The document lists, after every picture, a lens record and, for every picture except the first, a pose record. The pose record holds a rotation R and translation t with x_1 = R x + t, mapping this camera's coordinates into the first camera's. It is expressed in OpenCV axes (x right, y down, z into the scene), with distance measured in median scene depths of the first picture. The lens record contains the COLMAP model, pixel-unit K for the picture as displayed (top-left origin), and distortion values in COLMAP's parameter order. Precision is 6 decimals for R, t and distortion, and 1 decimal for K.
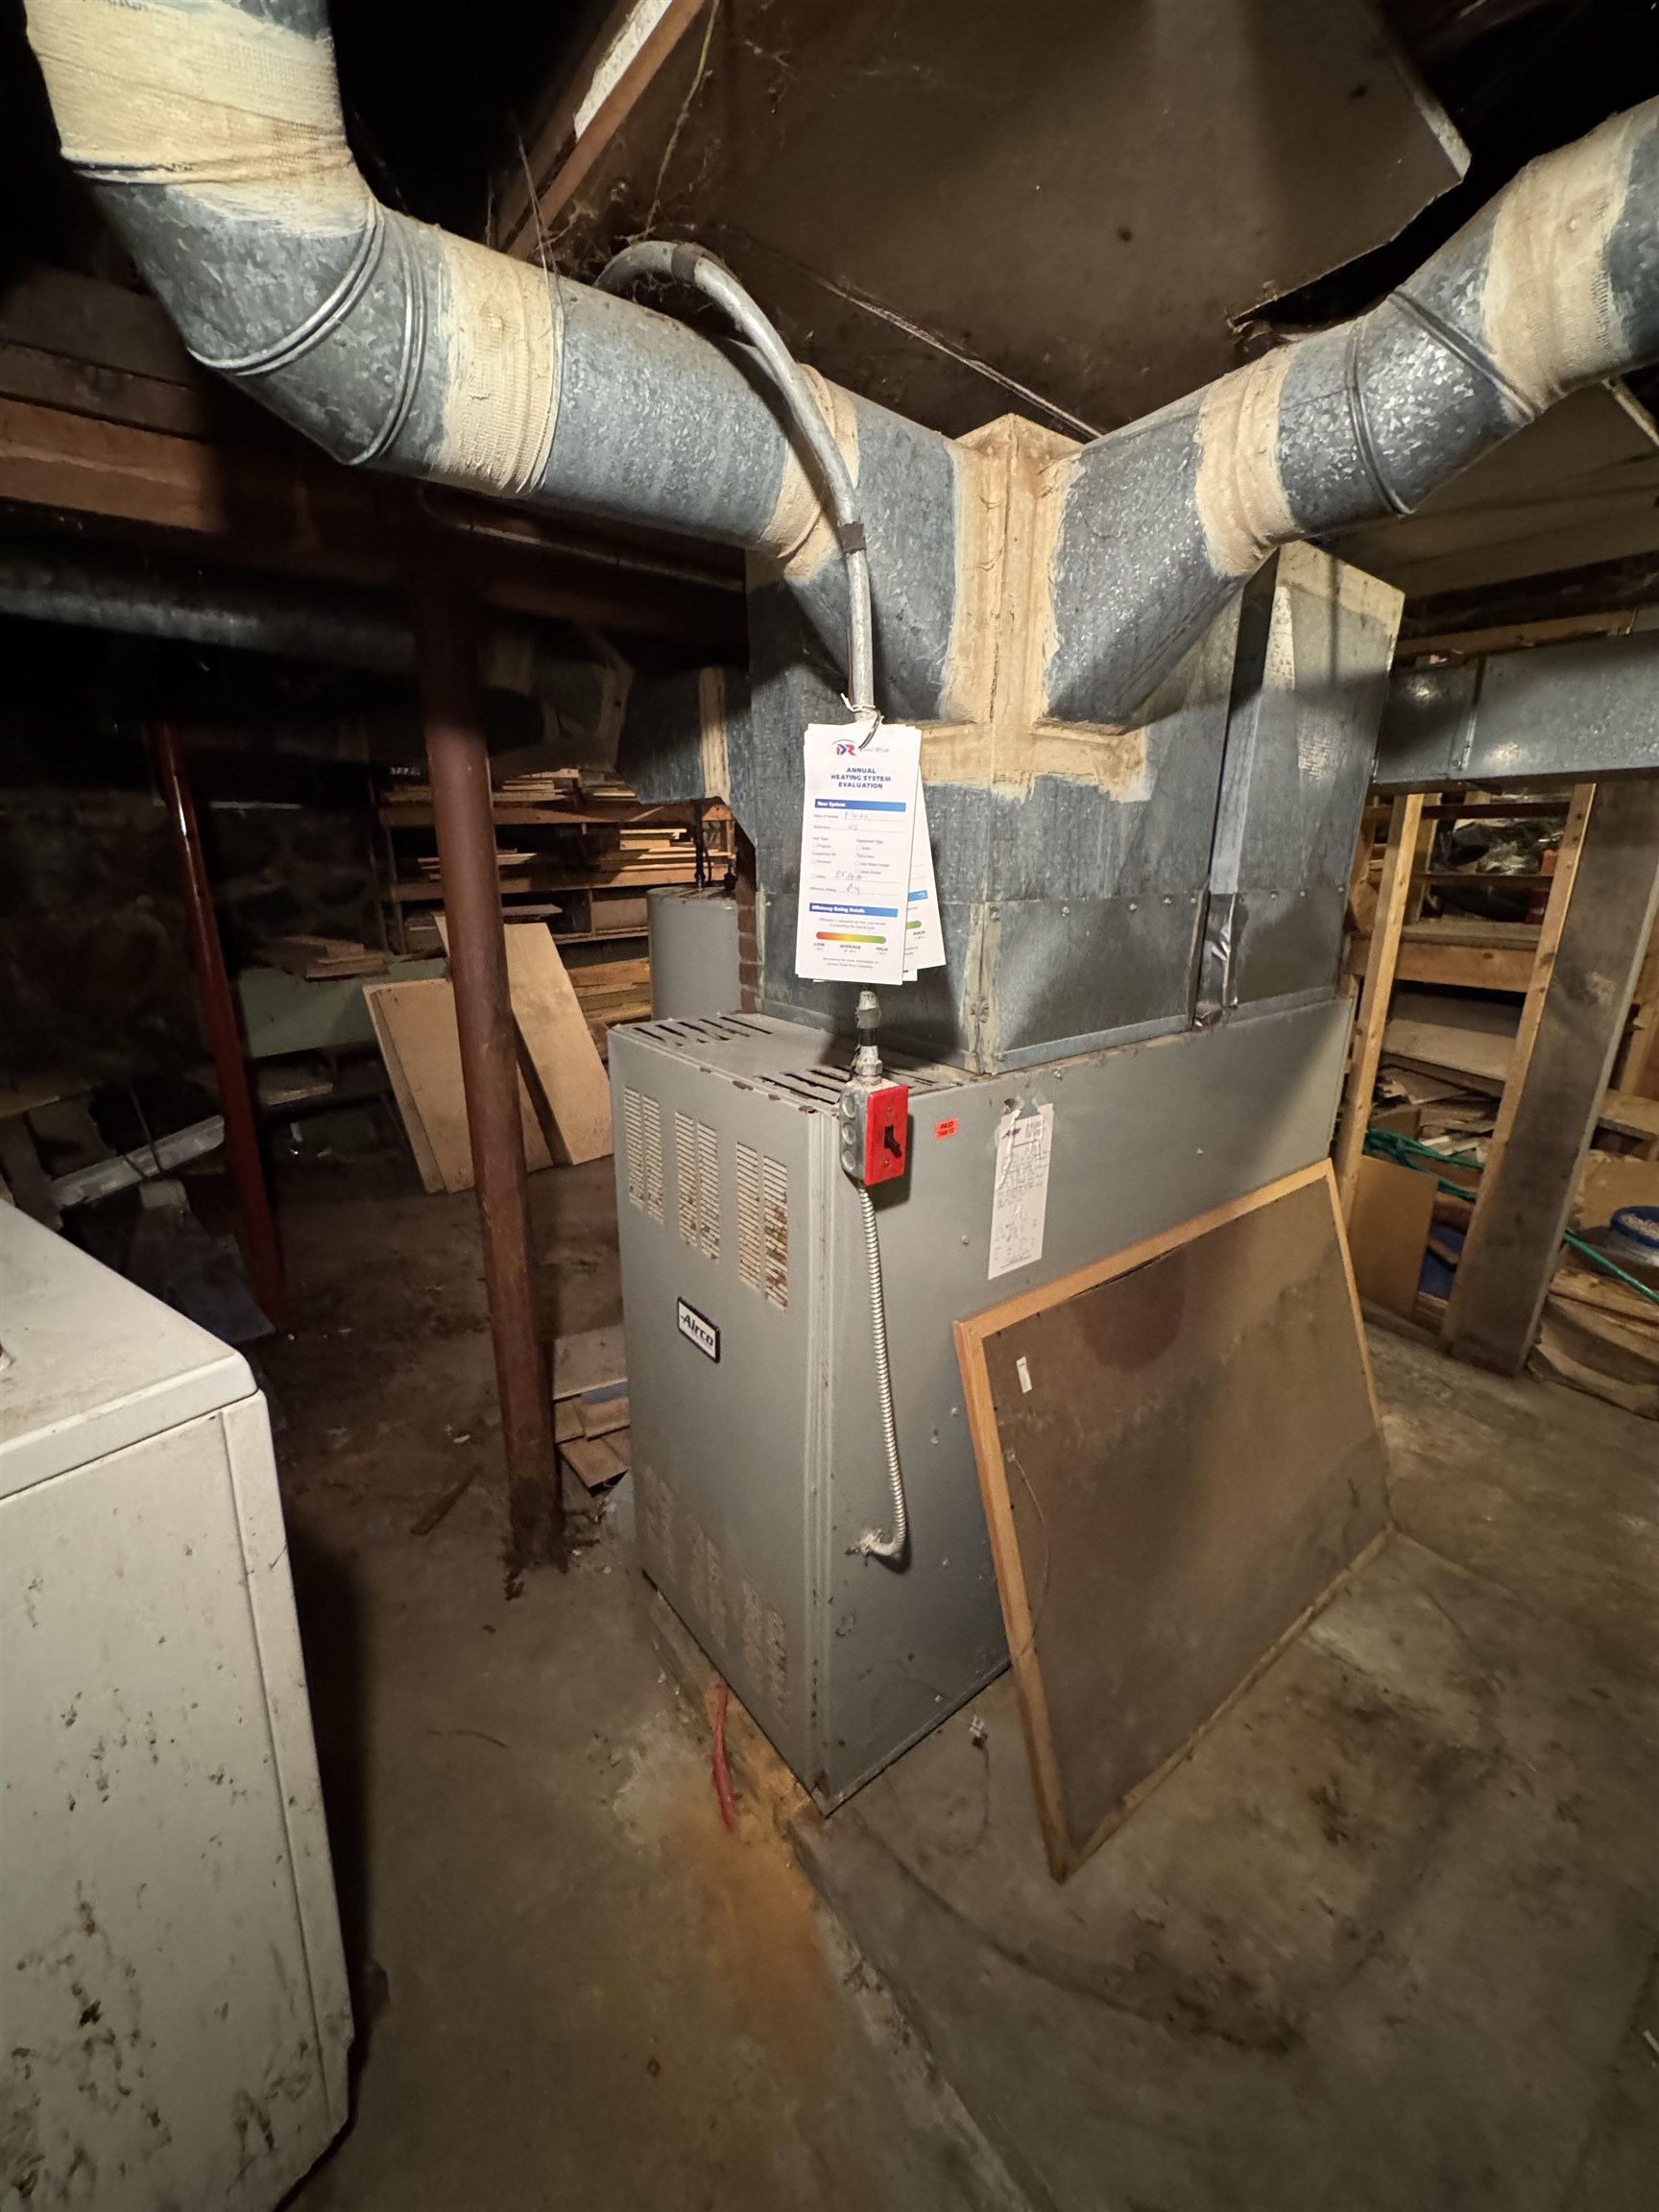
lens RADIAL K [[866.5, 0, 829.5], [0, 866.5, 1106.0], [0, 0, 1]] dist [0.000622, 0.000091]
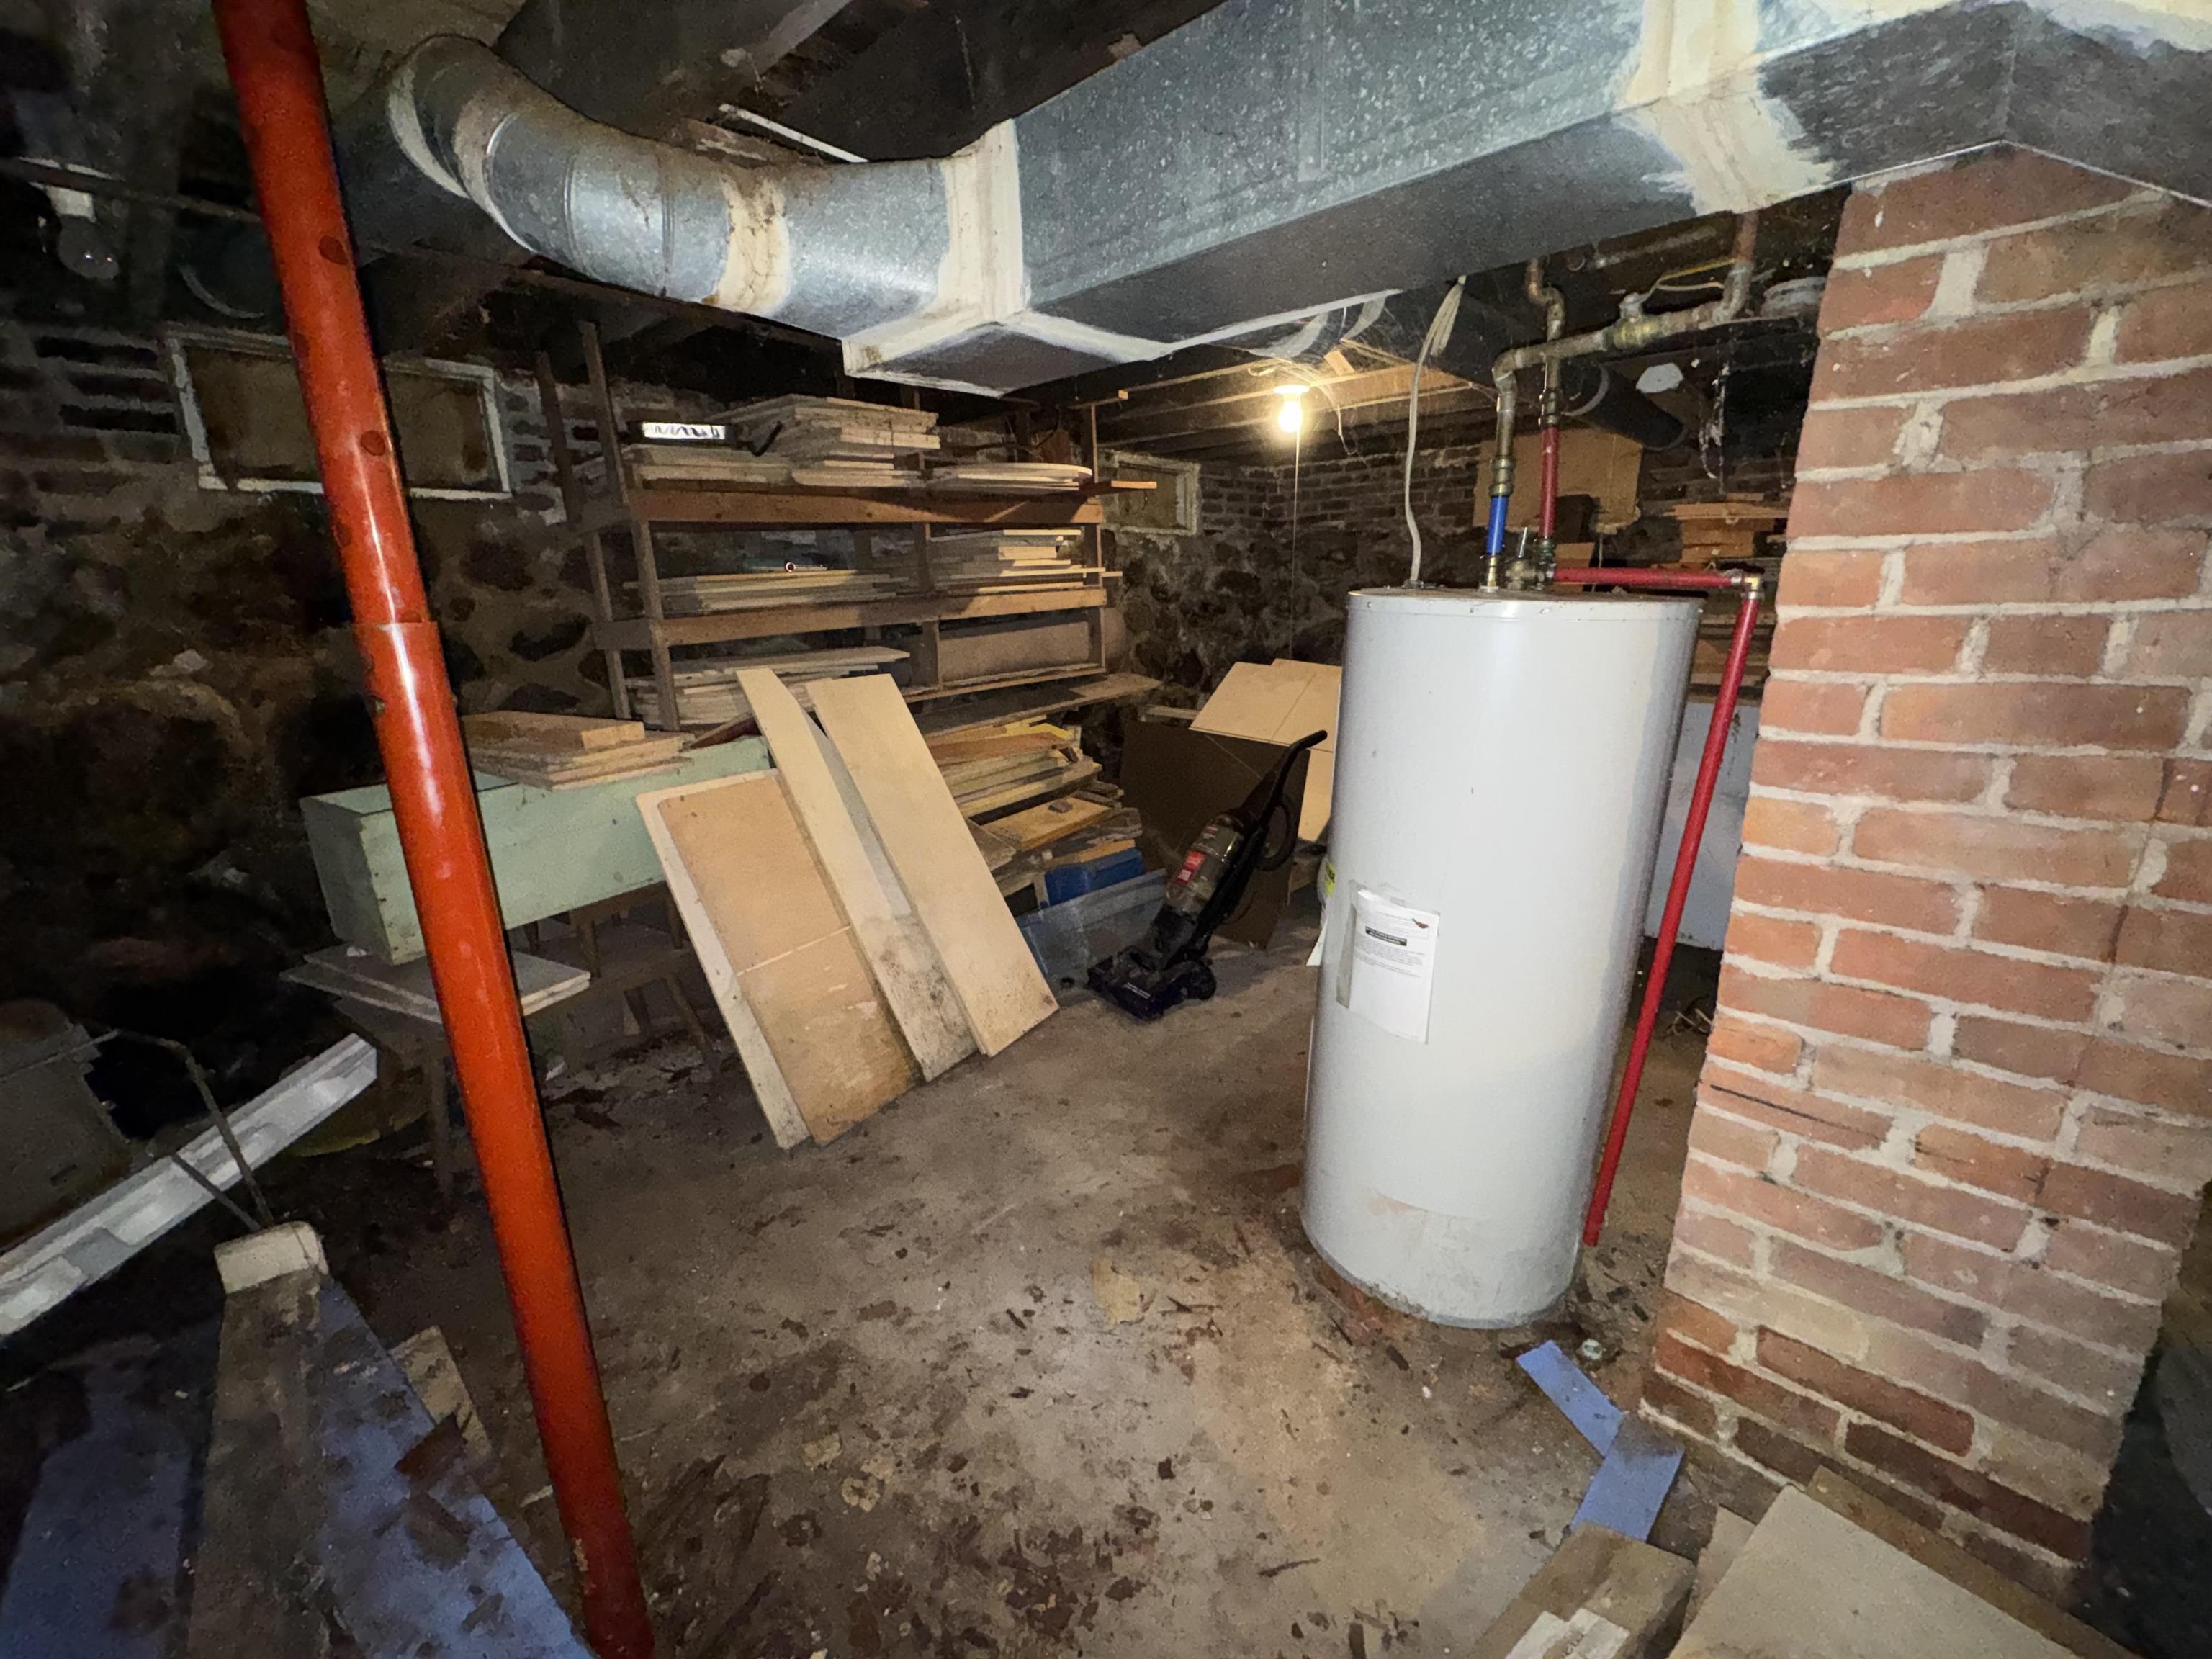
lens RADIAL K [[888.0, 0, 1106.0], [0, 888.0, 829.5], [0, 0, 1]] dist [0.012730, -0.000009]
pose [[0.989631, -0.058371, 0.131235, -0.281090], [0.062326, 0.997711, -0.026236, -0.071141], [-0.129403, 0.034143, 0.991004, 0.343075]]
